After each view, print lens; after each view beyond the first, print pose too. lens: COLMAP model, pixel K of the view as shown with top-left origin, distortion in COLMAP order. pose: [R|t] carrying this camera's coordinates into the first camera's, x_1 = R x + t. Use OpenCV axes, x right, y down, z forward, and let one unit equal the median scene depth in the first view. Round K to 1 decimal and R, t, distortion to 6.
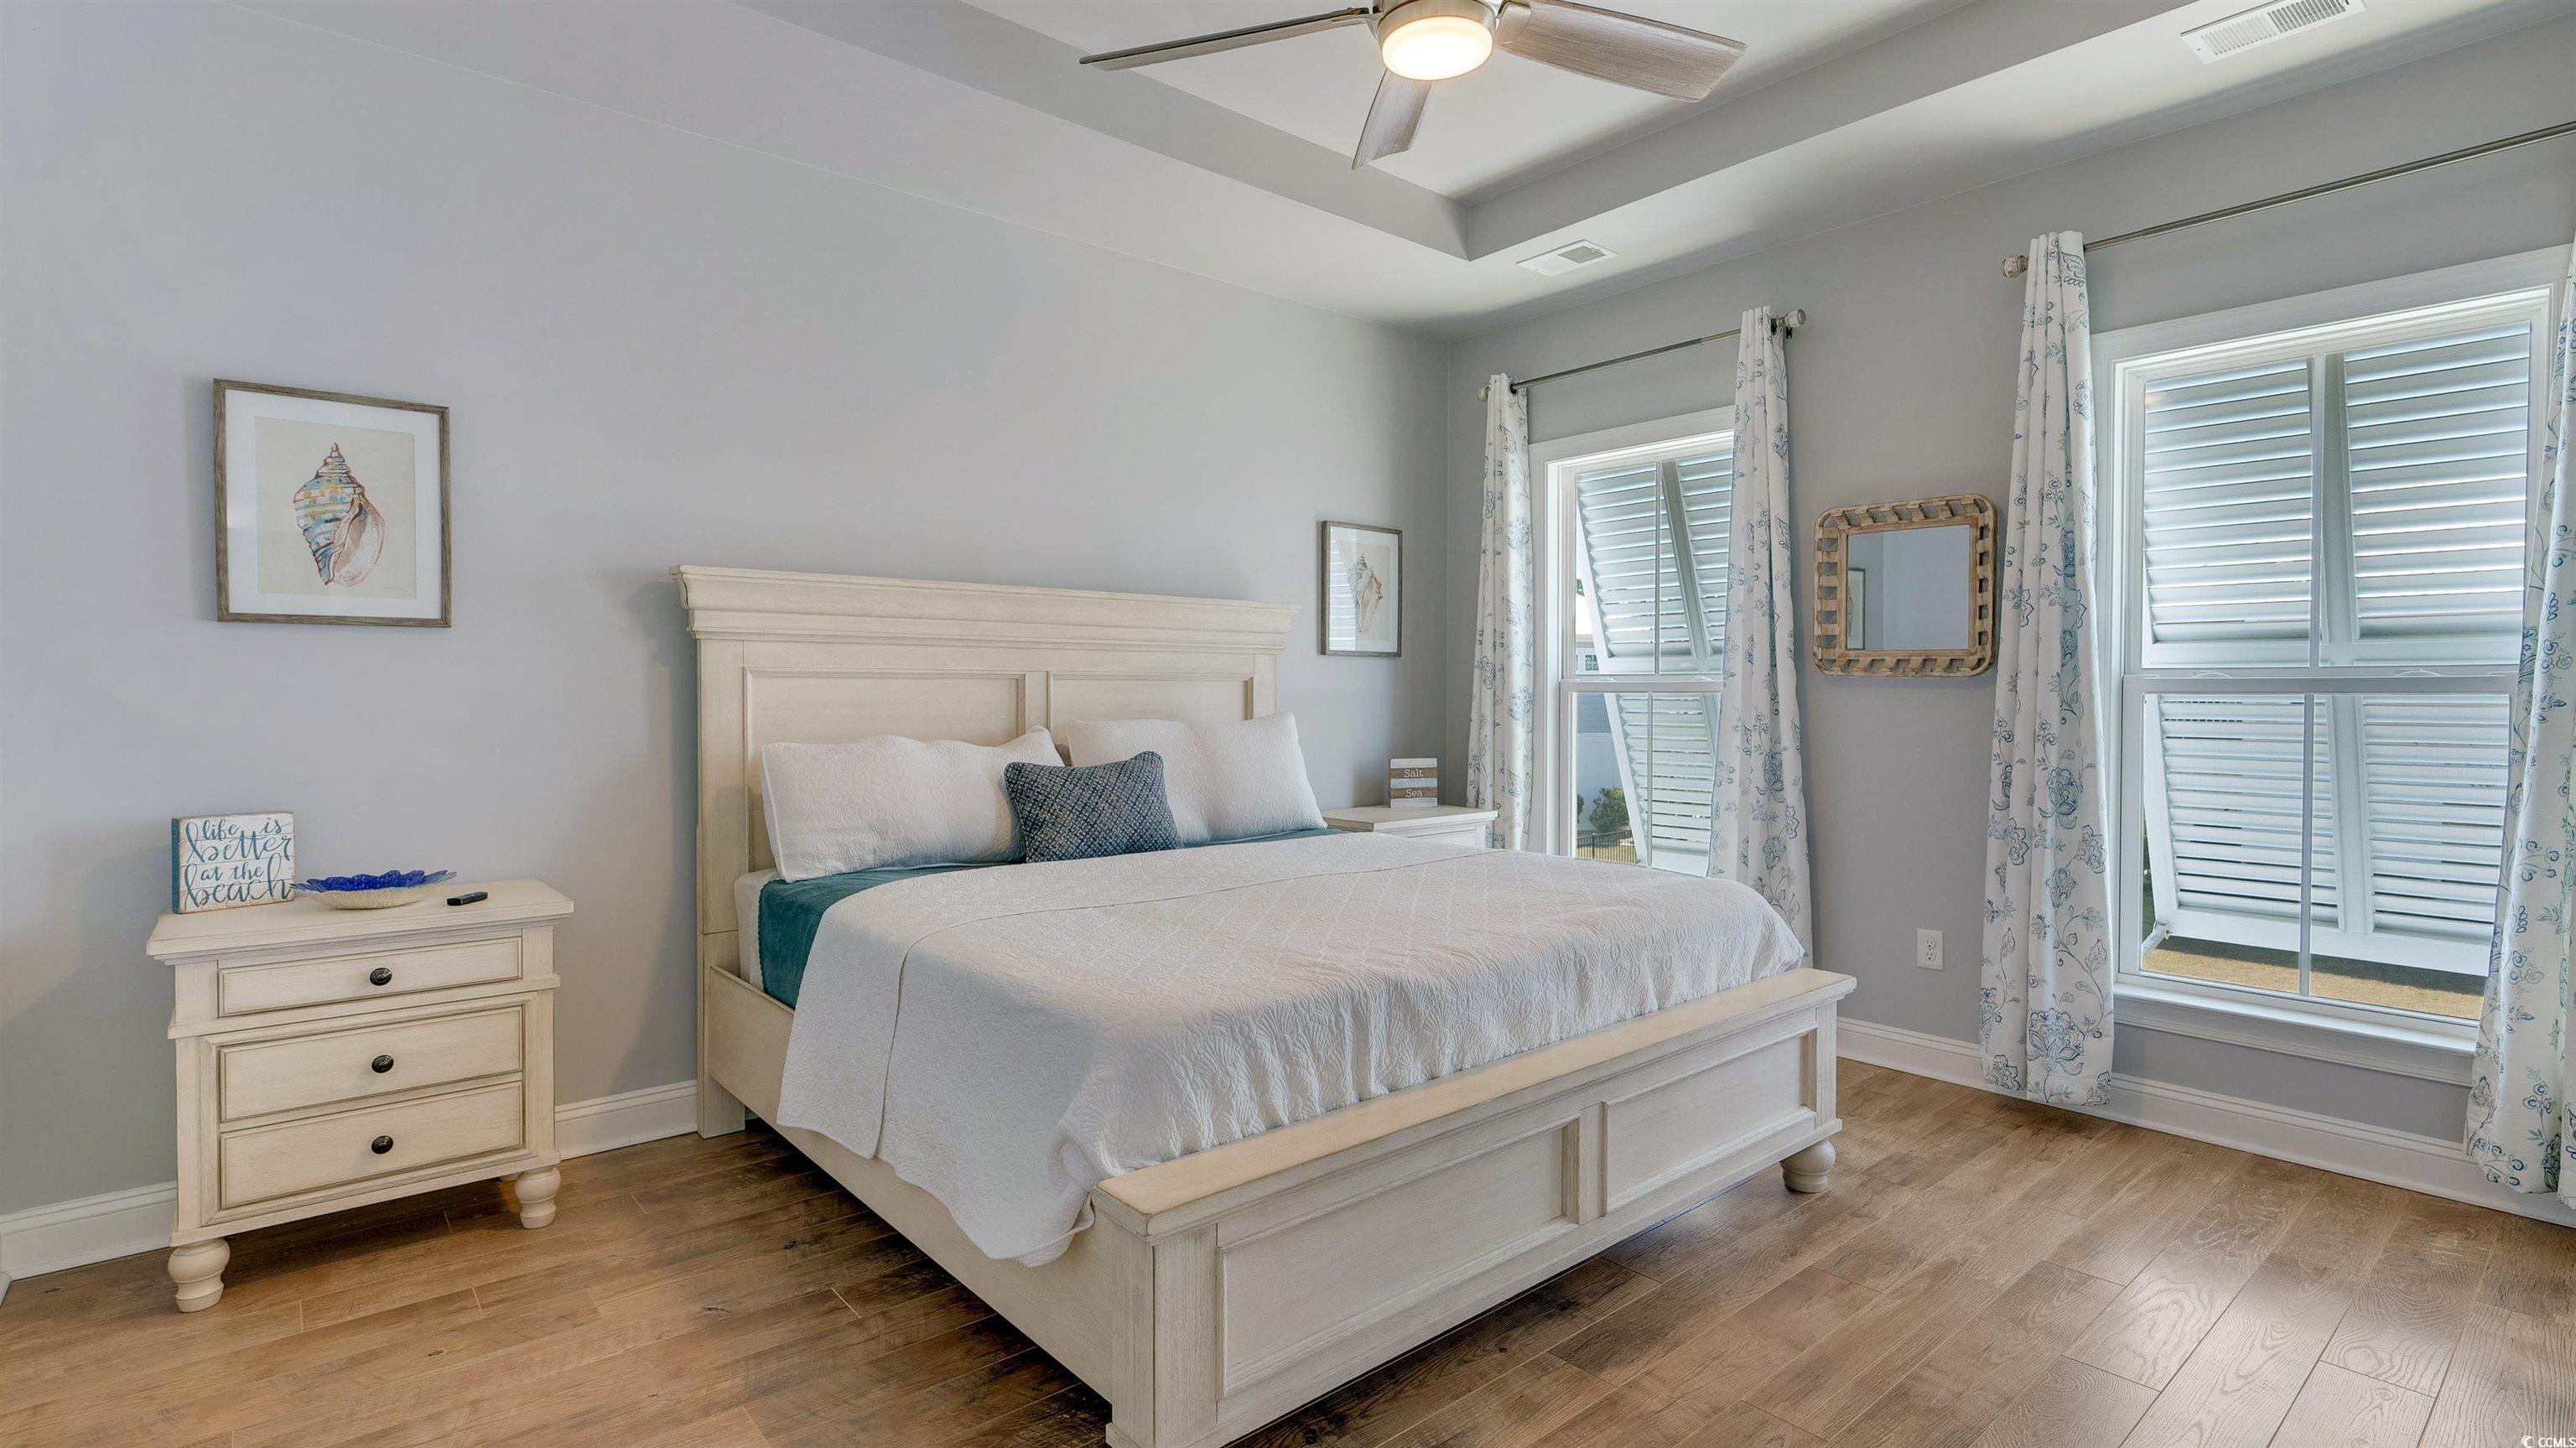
lens RADIAL K [[1169.8, 0, 1173.0], [0, 1169.8, 722.0], [0, 0, 1]] dist [-0.002603, -0.000531]
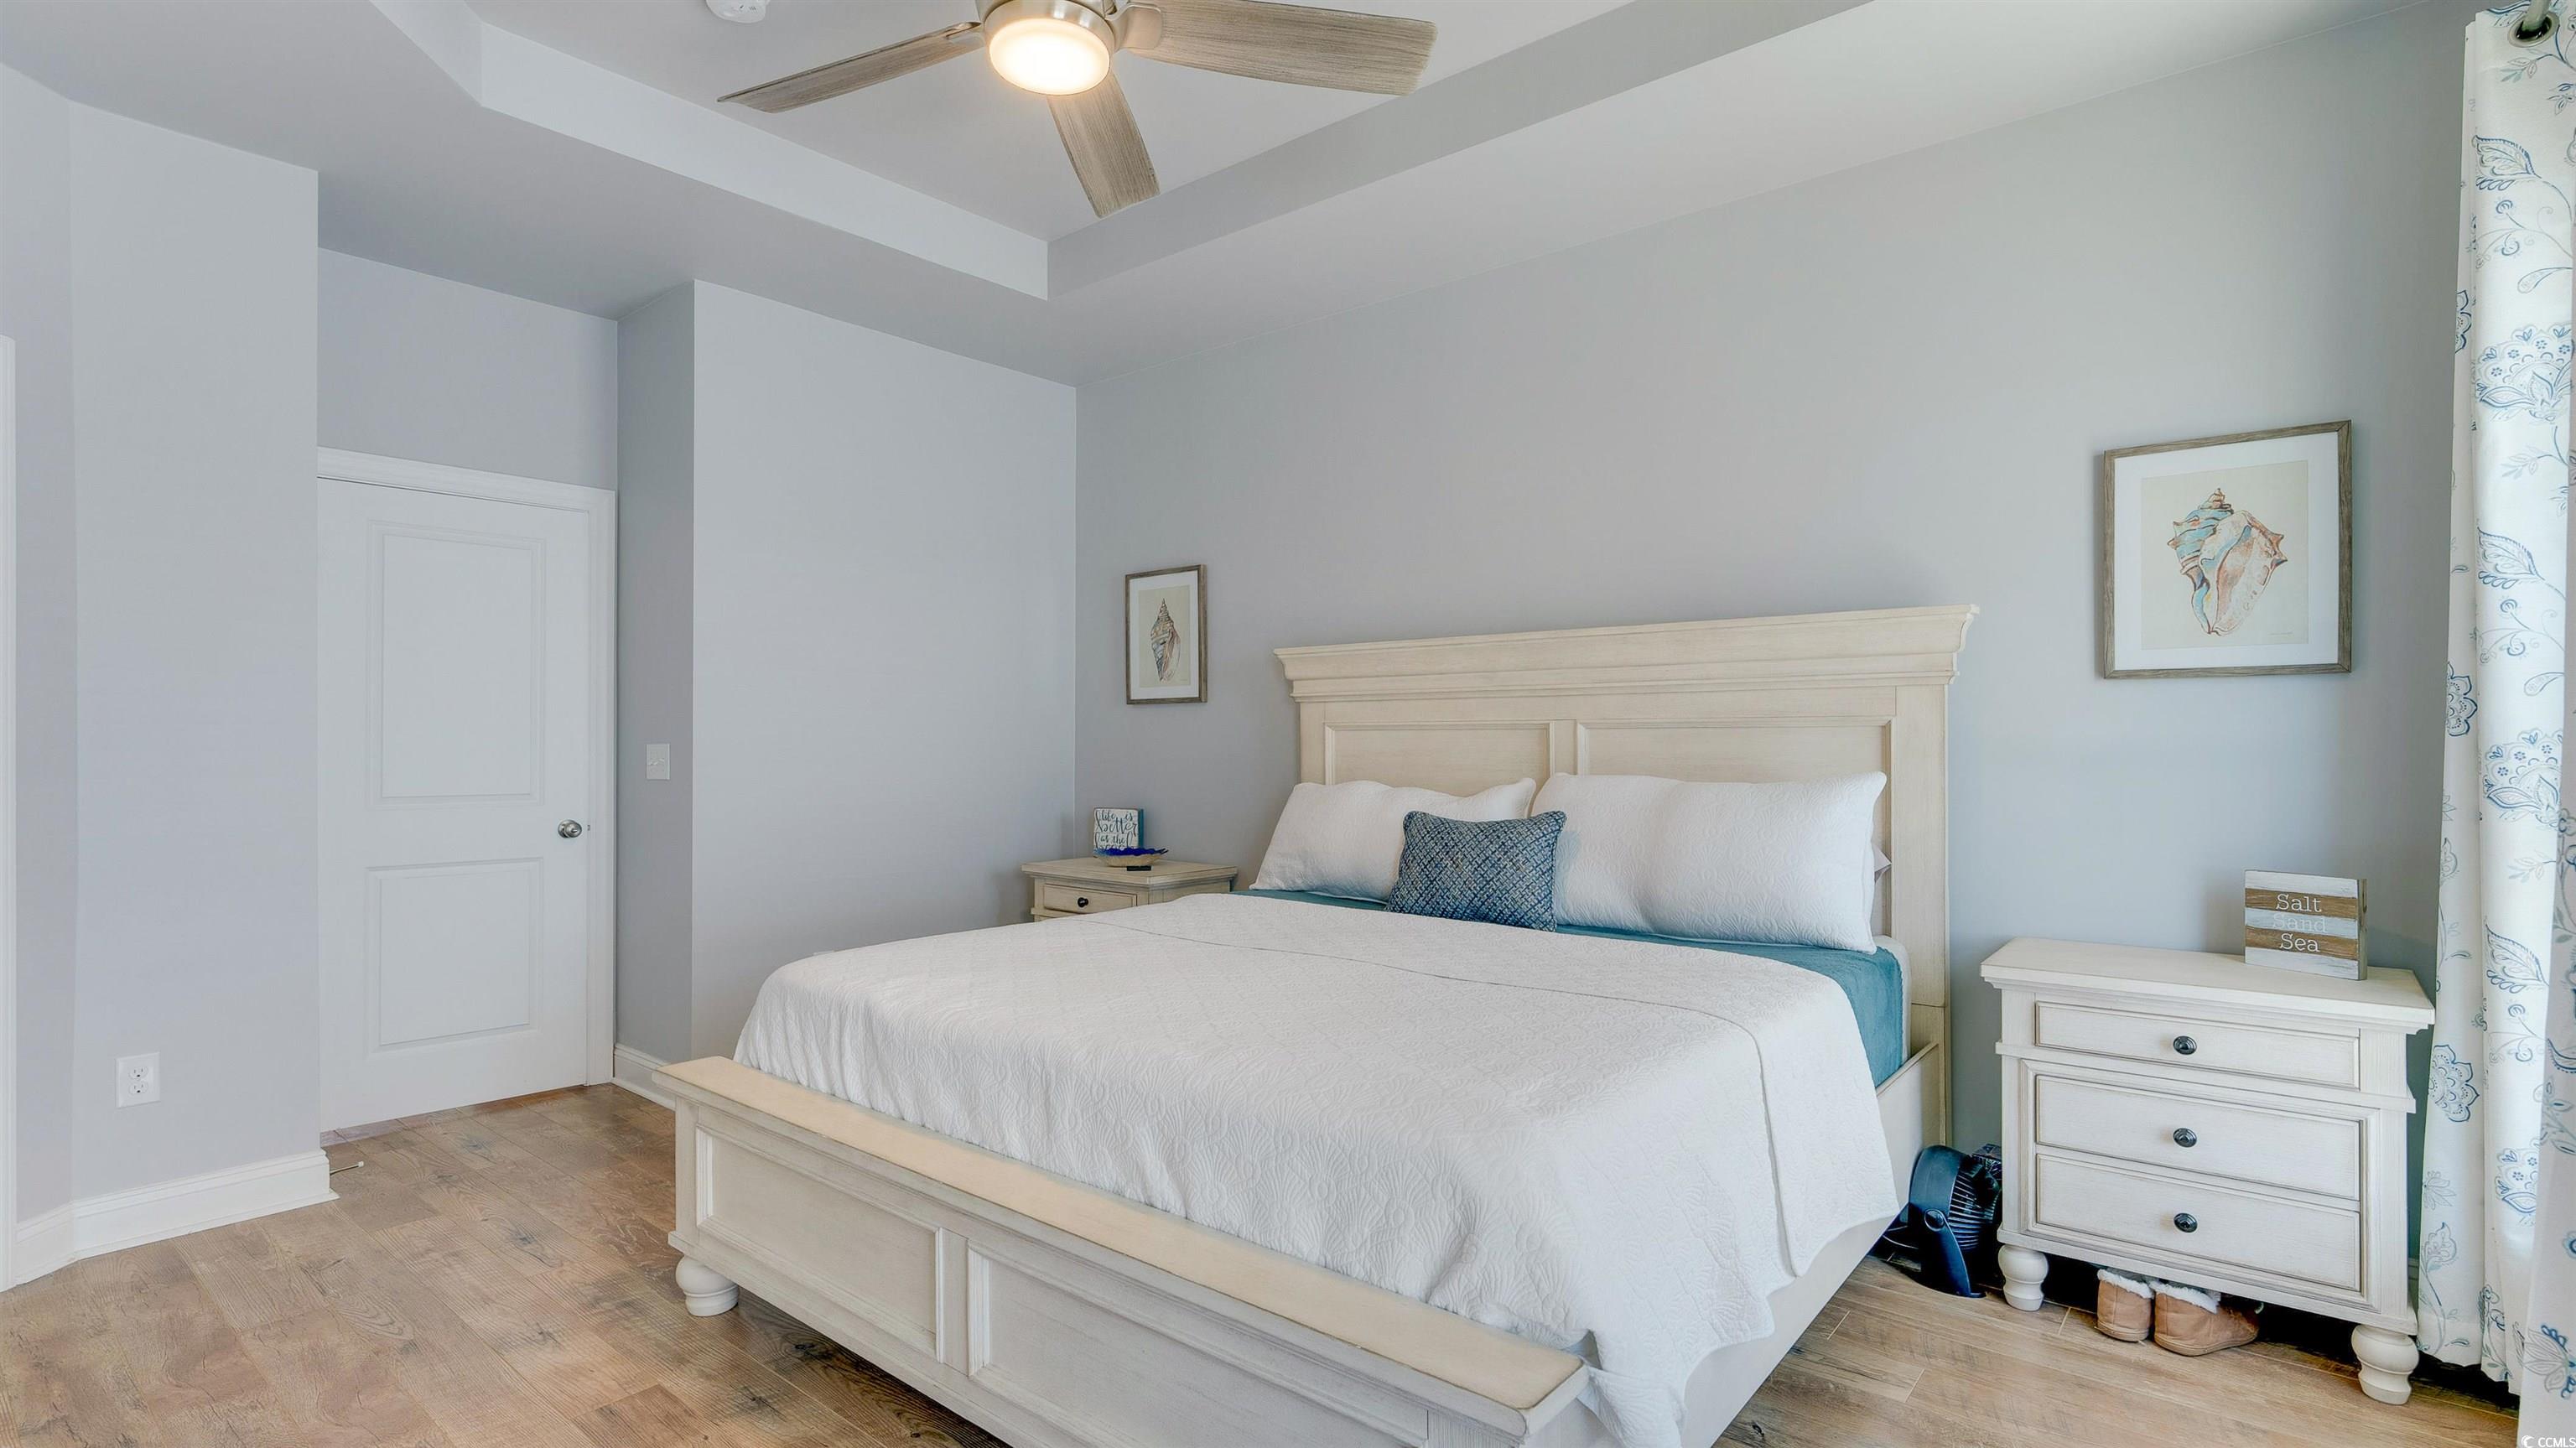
lens RADIAL K [[1194.0, 0, 1288.0], [0, 1194.0, 724.0], [0, 0, 1]] dist [-0.032941, -0.000336]
pose [[0.214769, -0.017021, -0.976517, 0.733834], [-0.026260, 0.999386, -0.023195, -0.012637], [0.976312, 0.030624, 0.214190, 0.569084]]
